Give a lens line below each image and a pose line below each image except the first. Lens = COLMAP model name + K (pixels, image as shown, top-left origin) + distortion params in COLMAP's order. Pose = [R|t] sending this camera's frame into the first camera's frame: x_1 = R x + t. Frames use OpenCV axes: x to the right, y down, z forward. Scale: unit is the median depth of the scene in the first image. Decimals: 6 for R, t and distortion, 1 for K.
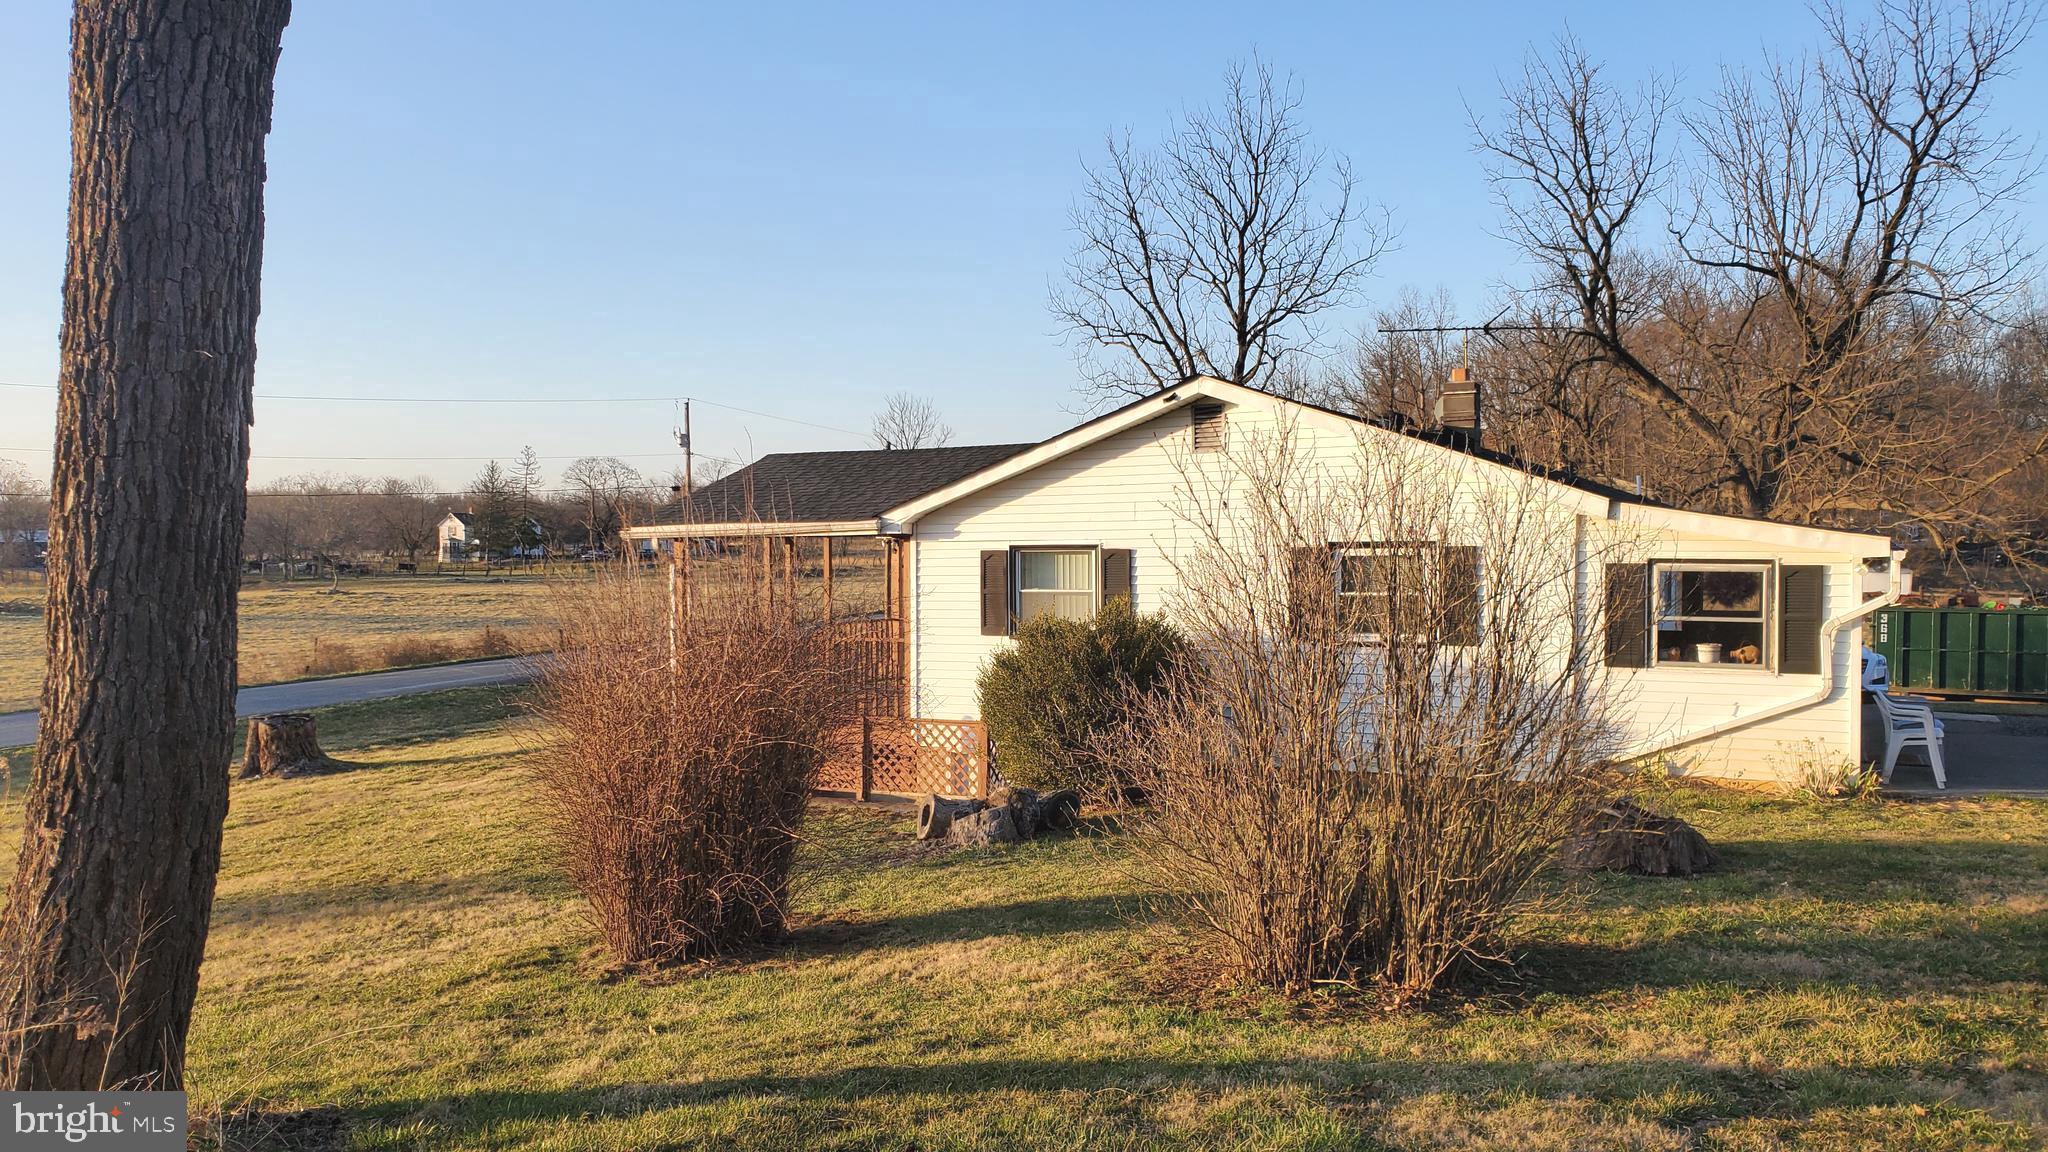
lens RADIAL K [[1622.1, 0, 1021.5], [0, 1622.1, 615.1], [0, 0, 1]] dist [0.072606, -0.083127]
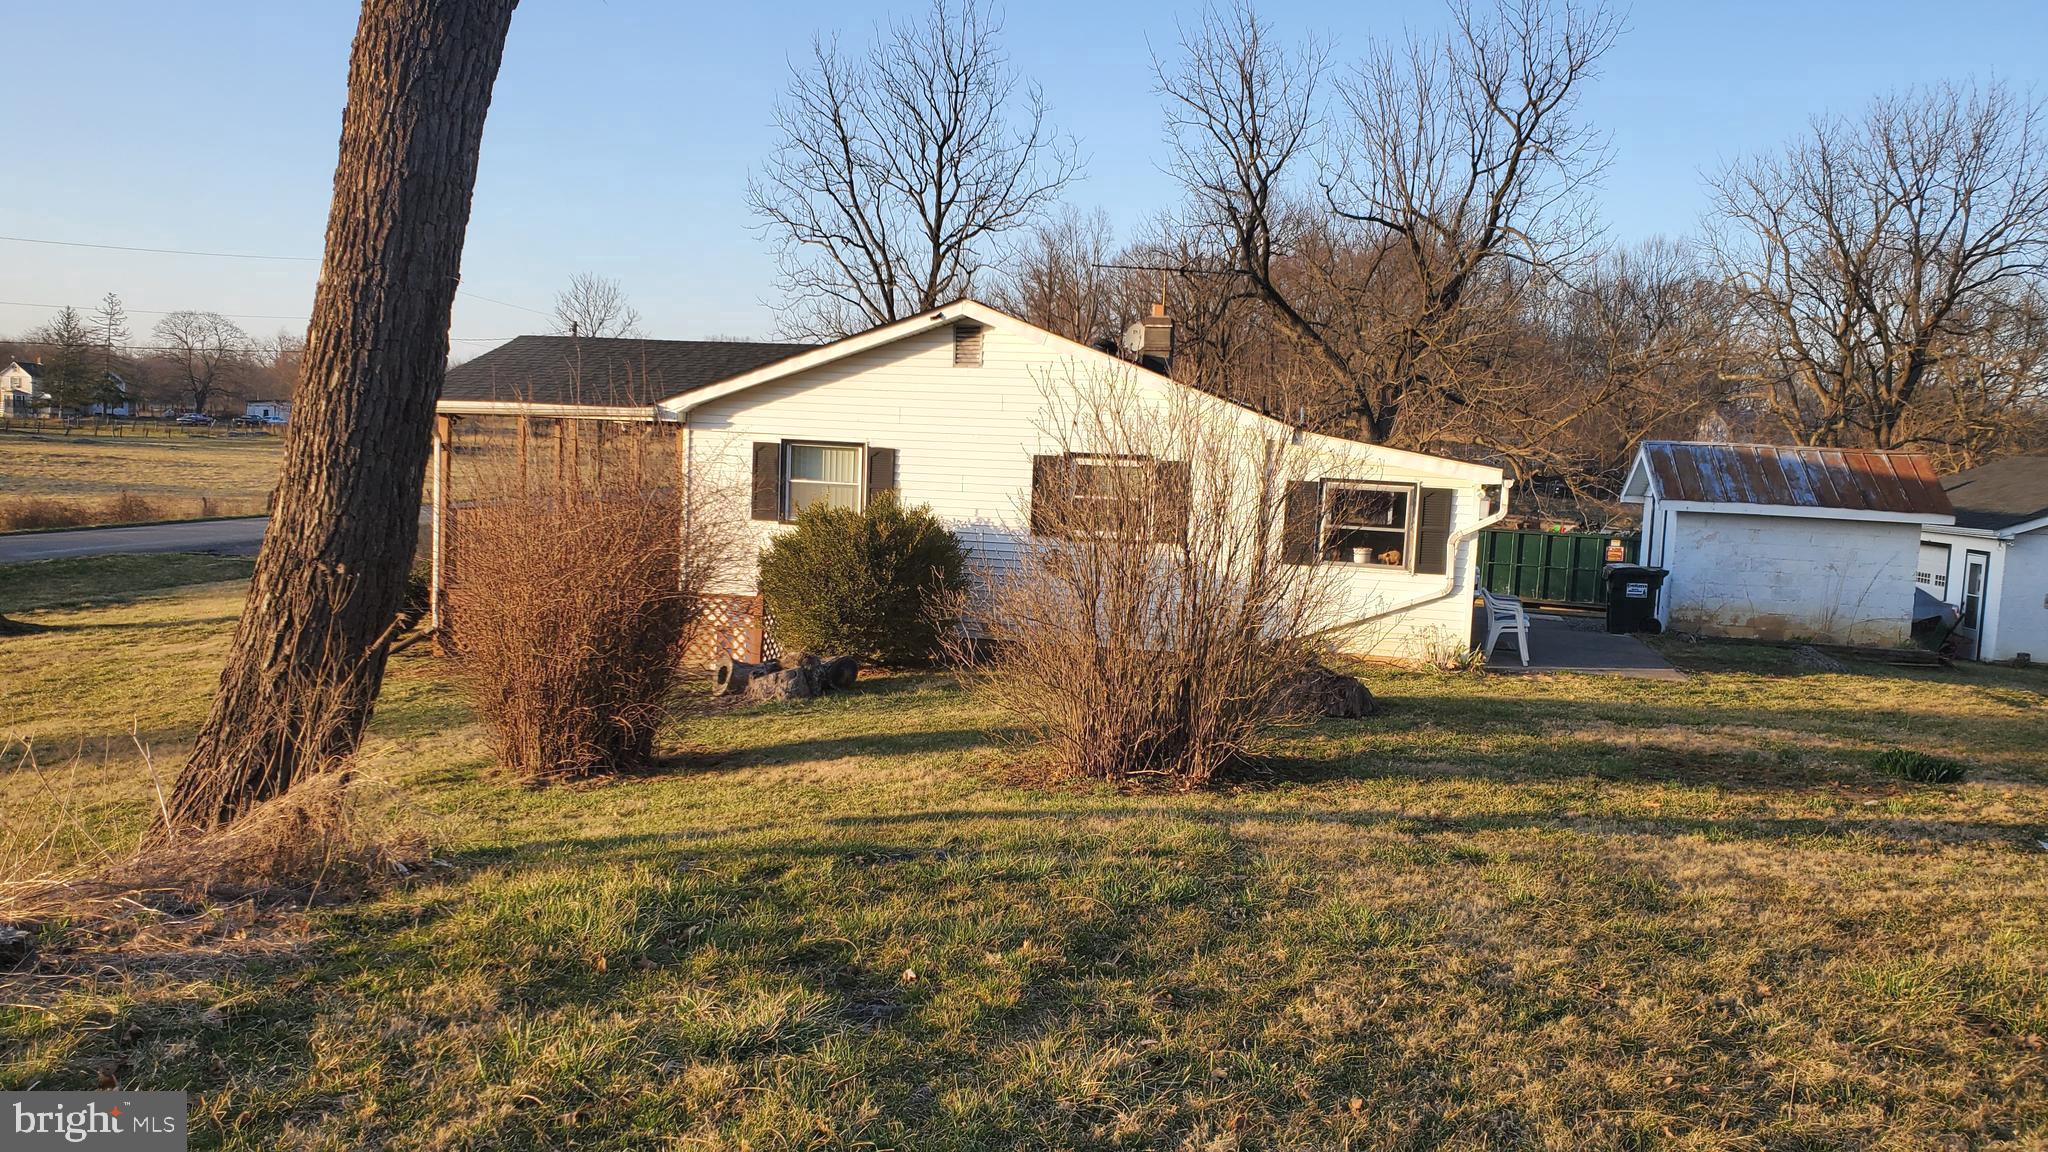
lens RADIAL K [[1622.1, 0, 1041.3], [0, 1622.1, 615.7], [0, 0, 1]] dist [0.072606, -0.083127]
pose [[0.972162, 0.026600, 0.232795, -0.154741], [-0.041165, 0.997471, 0.057934, 0.010228], [-0.230666, -0.065904, 0.970799, -0.216903]]
